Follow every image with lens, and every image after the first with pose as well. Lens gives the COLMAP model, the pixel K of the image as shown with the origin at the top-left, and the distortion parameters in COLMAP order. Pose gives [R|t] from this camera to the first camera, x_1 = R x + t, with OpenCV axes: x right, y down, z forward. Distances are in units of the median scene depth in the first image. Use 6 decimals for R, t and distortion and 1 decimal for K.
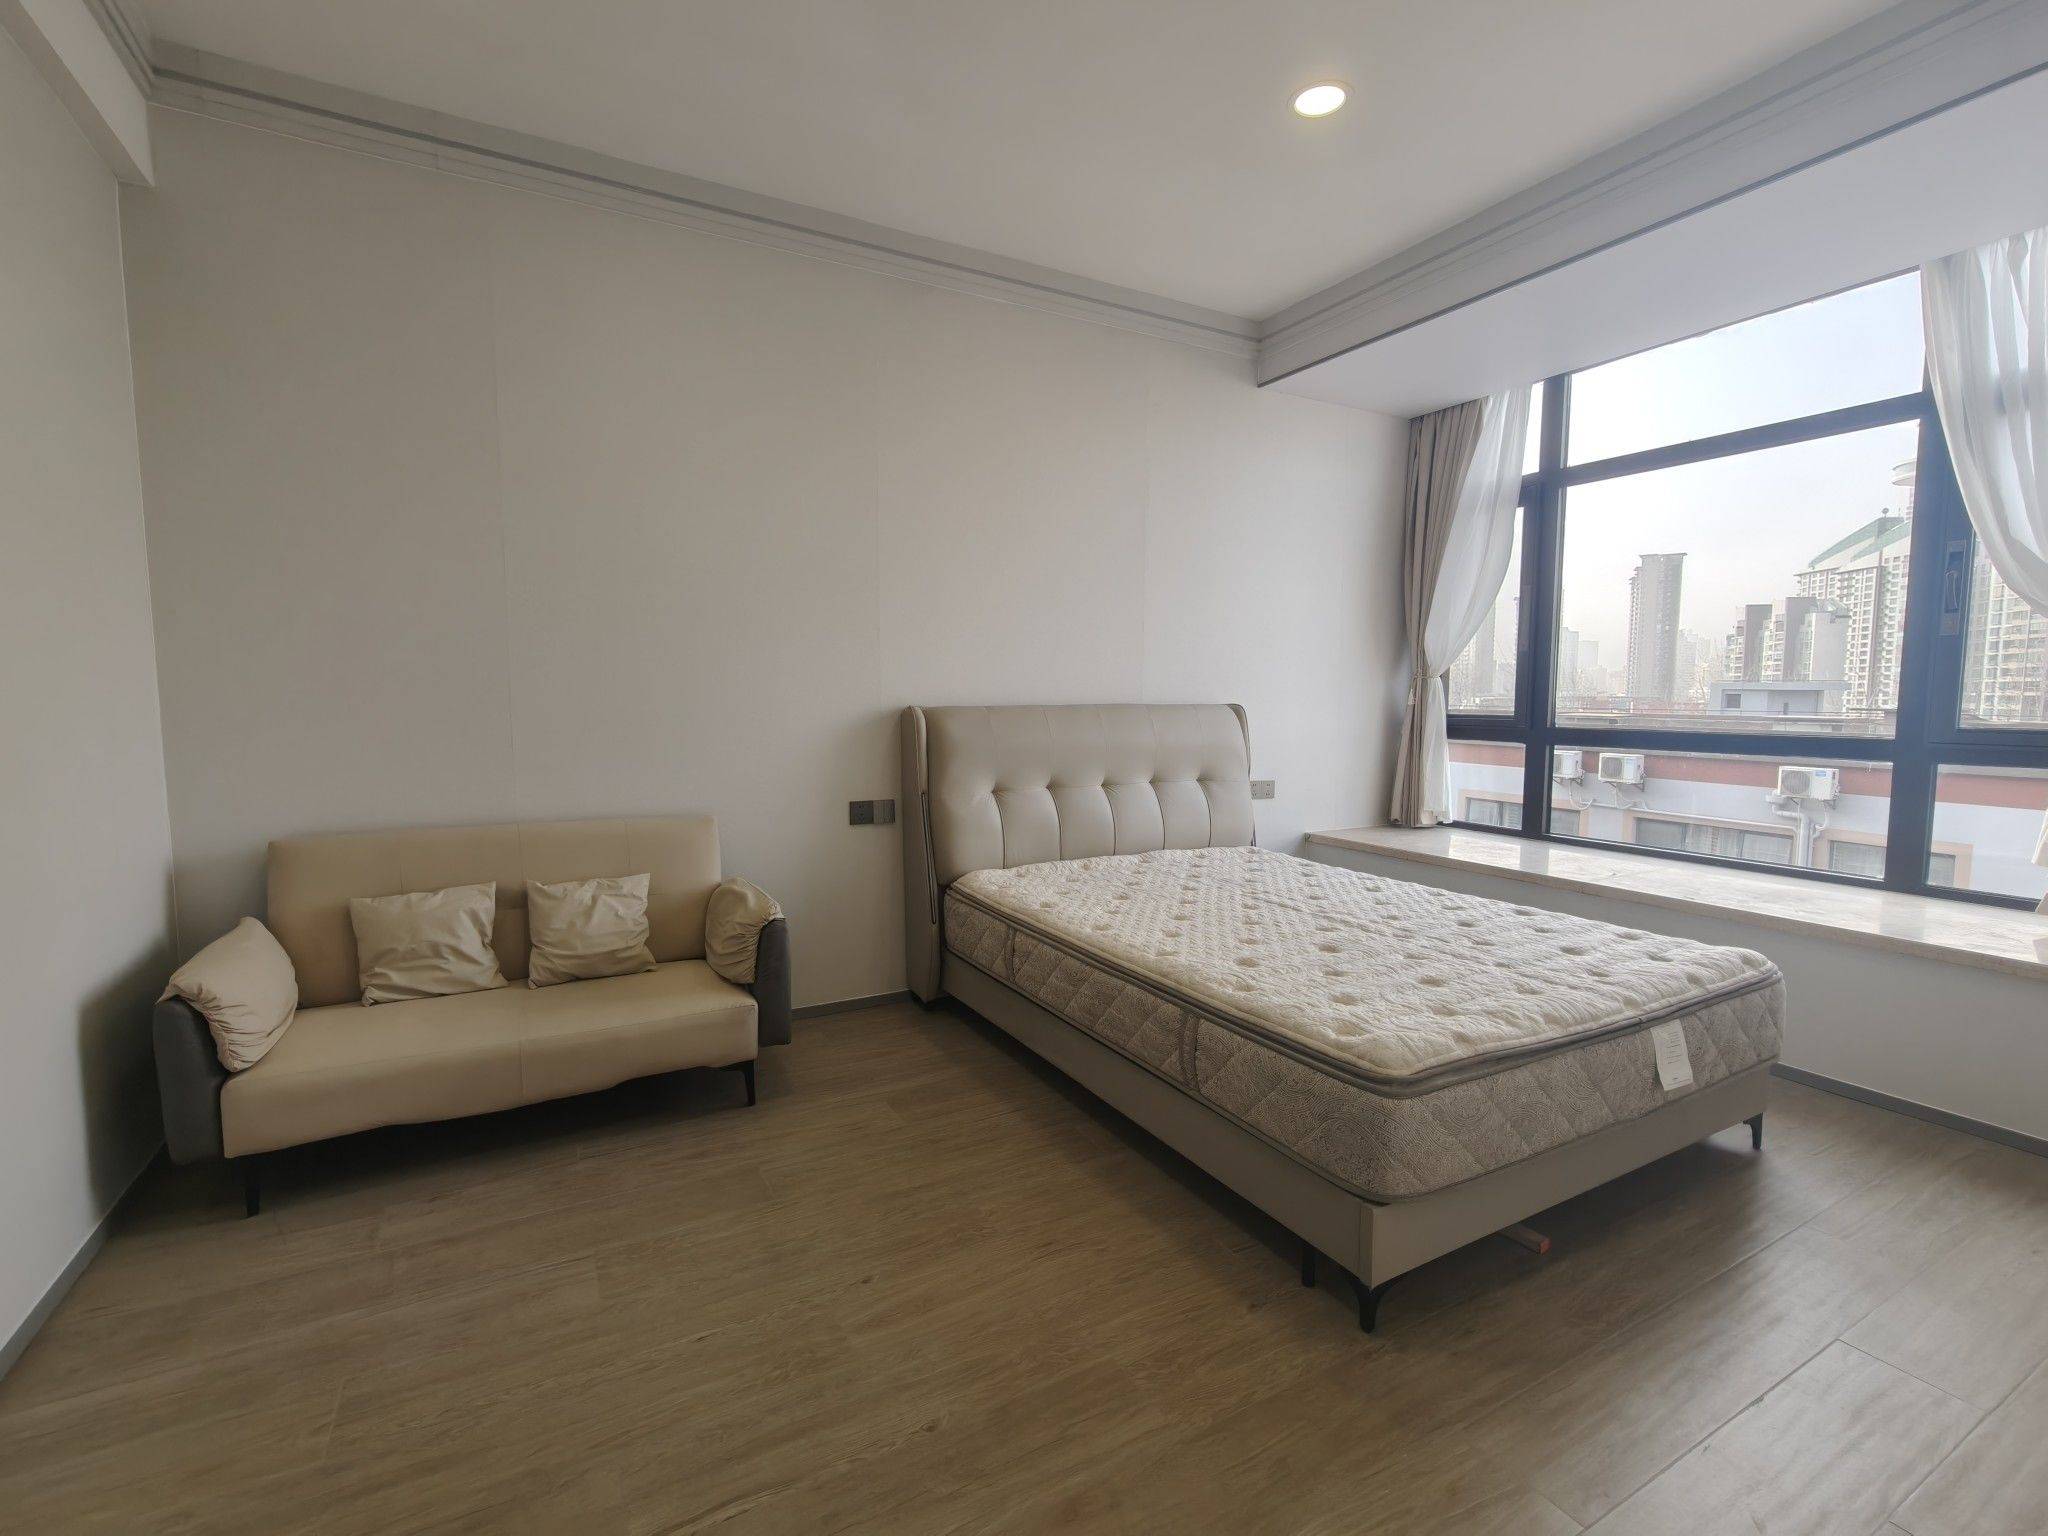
lens RADIAL K [[917.2, 0, 1024.0], [0, 917.2, 768.0], [0, 0, 1]] dist [-0.001459, 0.000787]
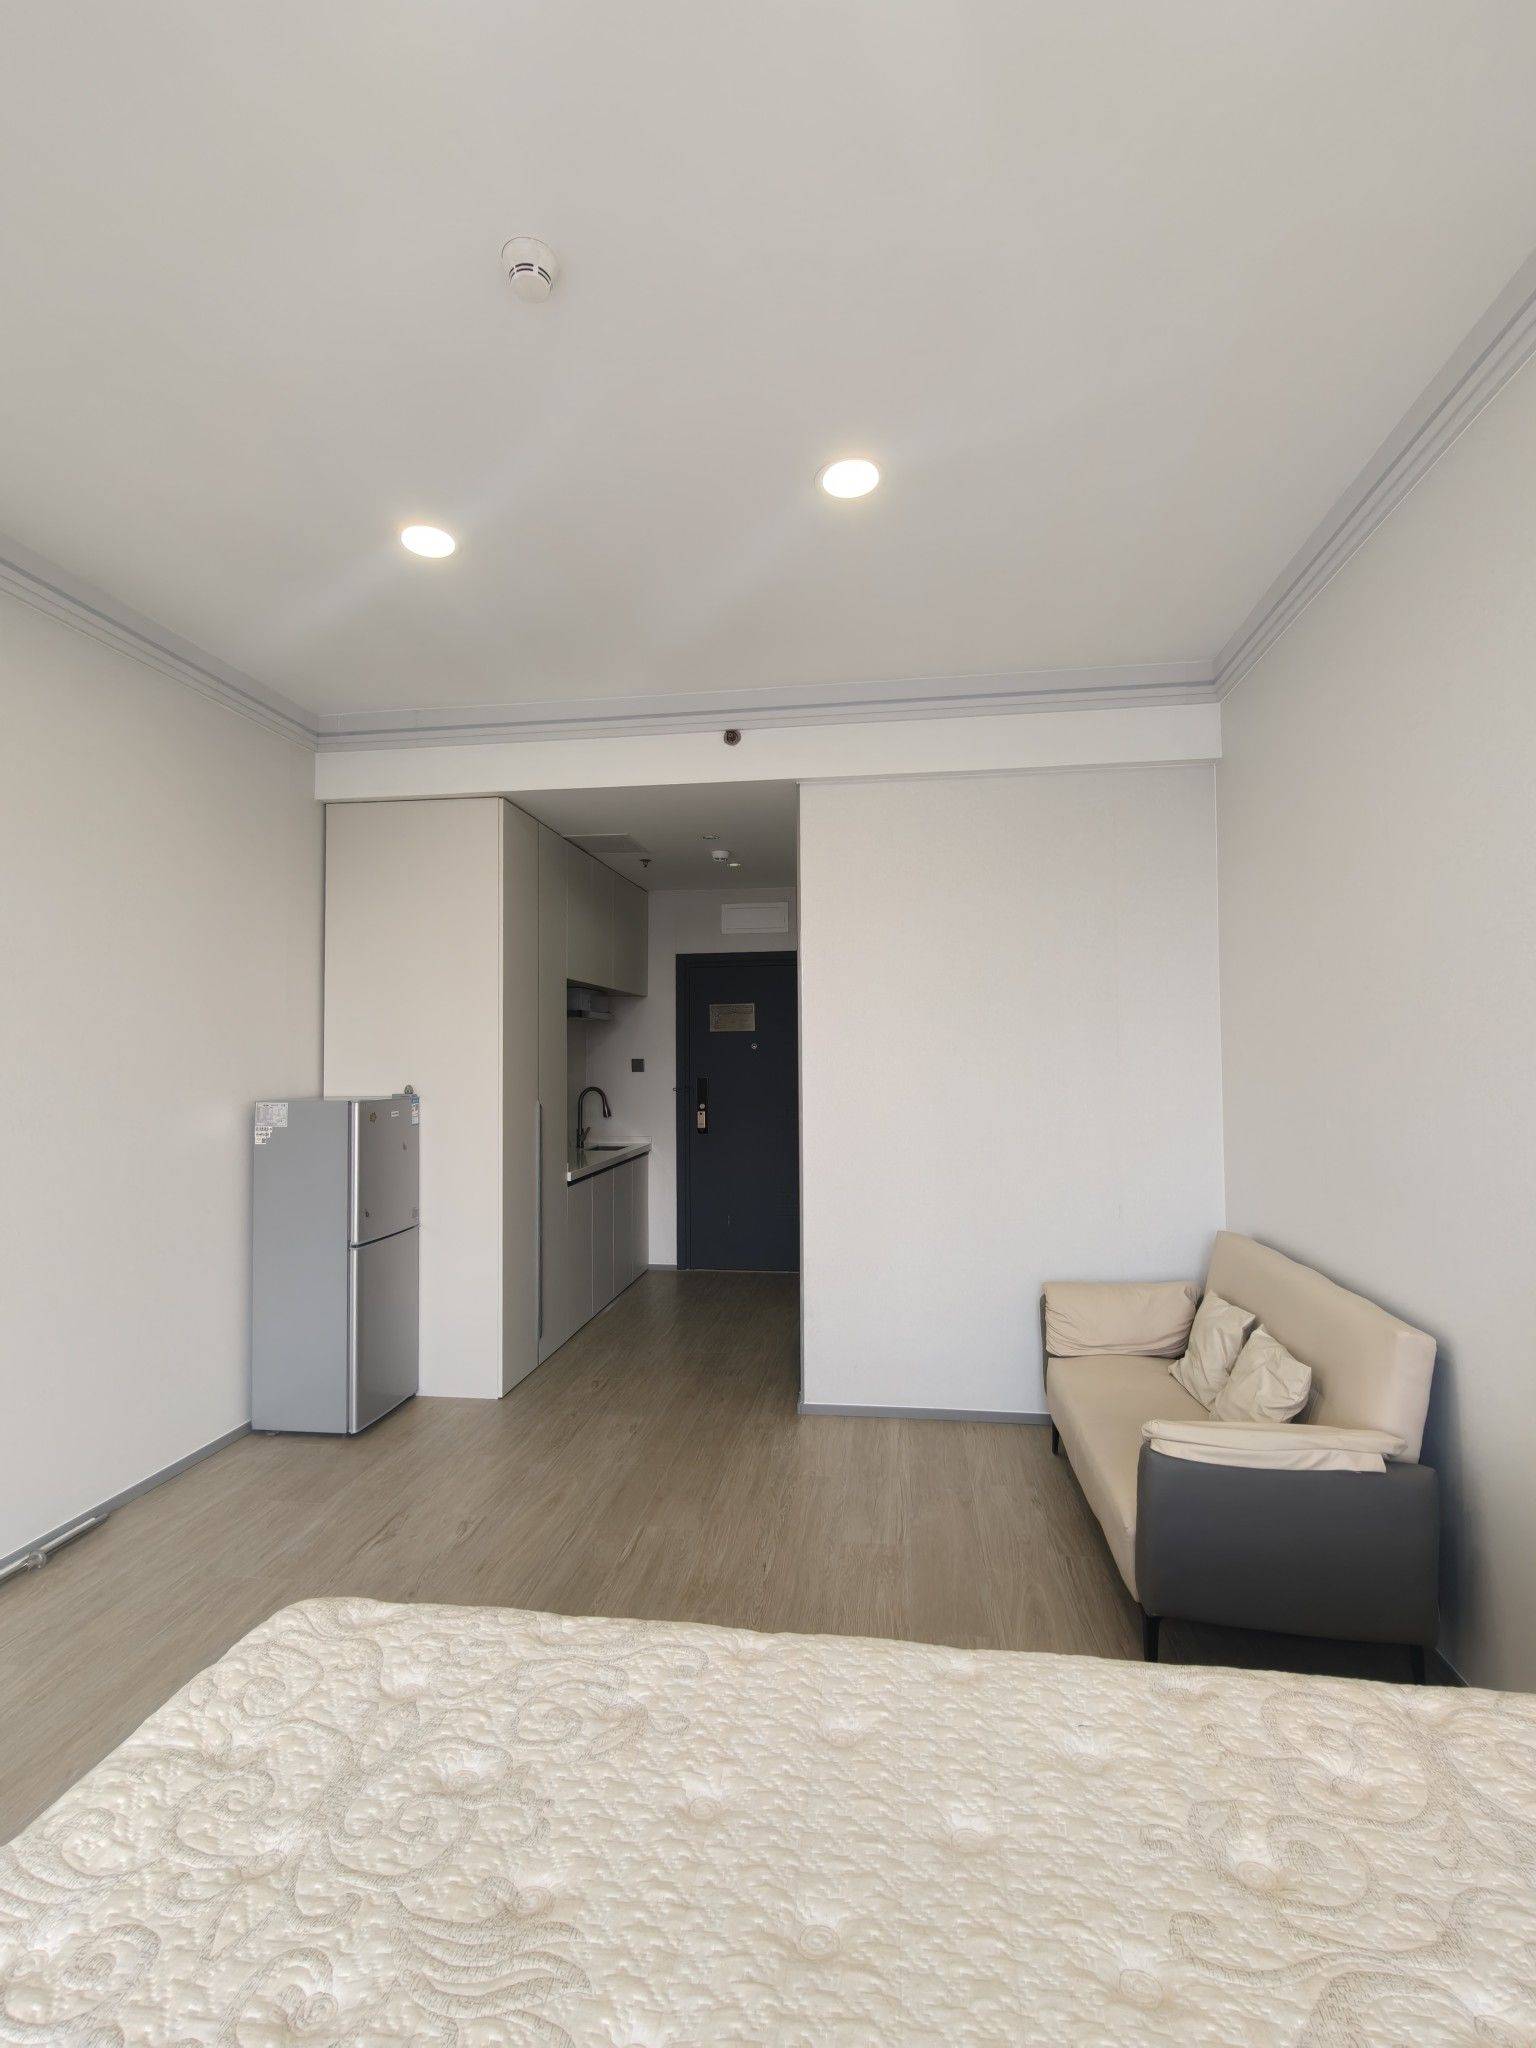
lens RADIAL K [[920.3, 0, 765.6], [0, 920.3, 1023.5], [0, 0, 1]] dist [0.002578, 0.000617]
pose [[-0.602214, -0.025247, -0.797936, 0.506263], [-0.061747, 0.997979, 0.015025, -0.161713], [0.795944, 0.058318, -0.602555, 1.092828]]
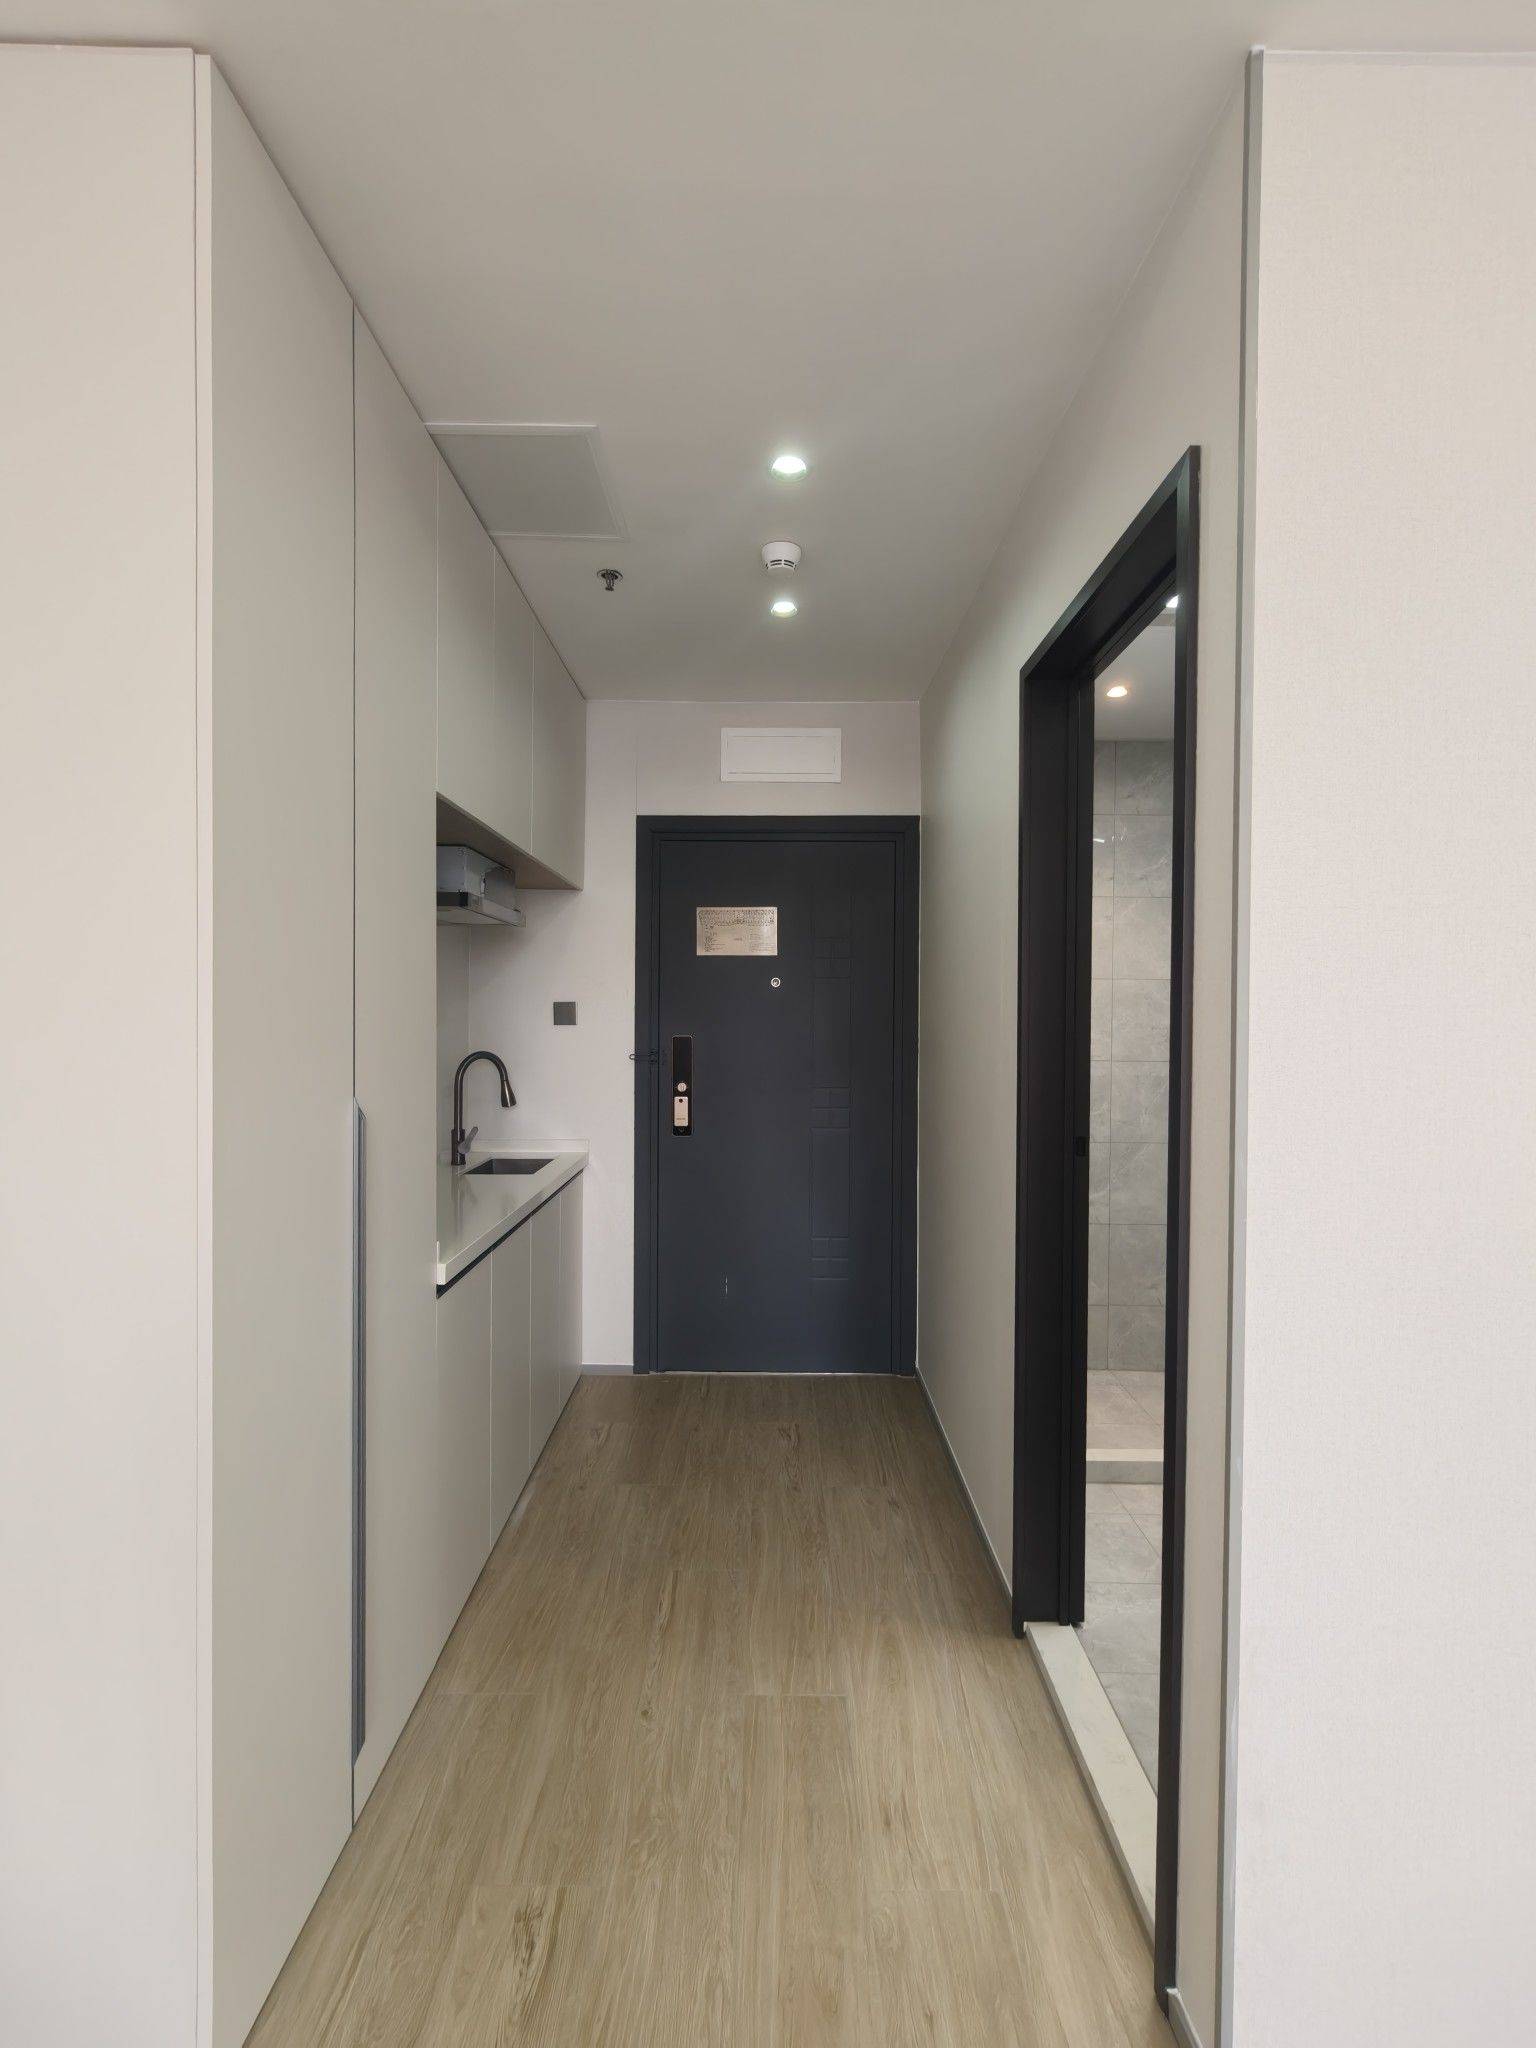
lens RADIAL K [[920.3, 0, 765.6], [0, 920.3, 1023.5], [0, 0, 1]] dist [0.002578, 0.000617]
pose [[-0.485598, 0.005173, -0.874167, -0.097596], [-0.080825, 0.995434, 0.050788, -0.084068], [0.870438, 0.095317, -0.482962, 0.388658]]
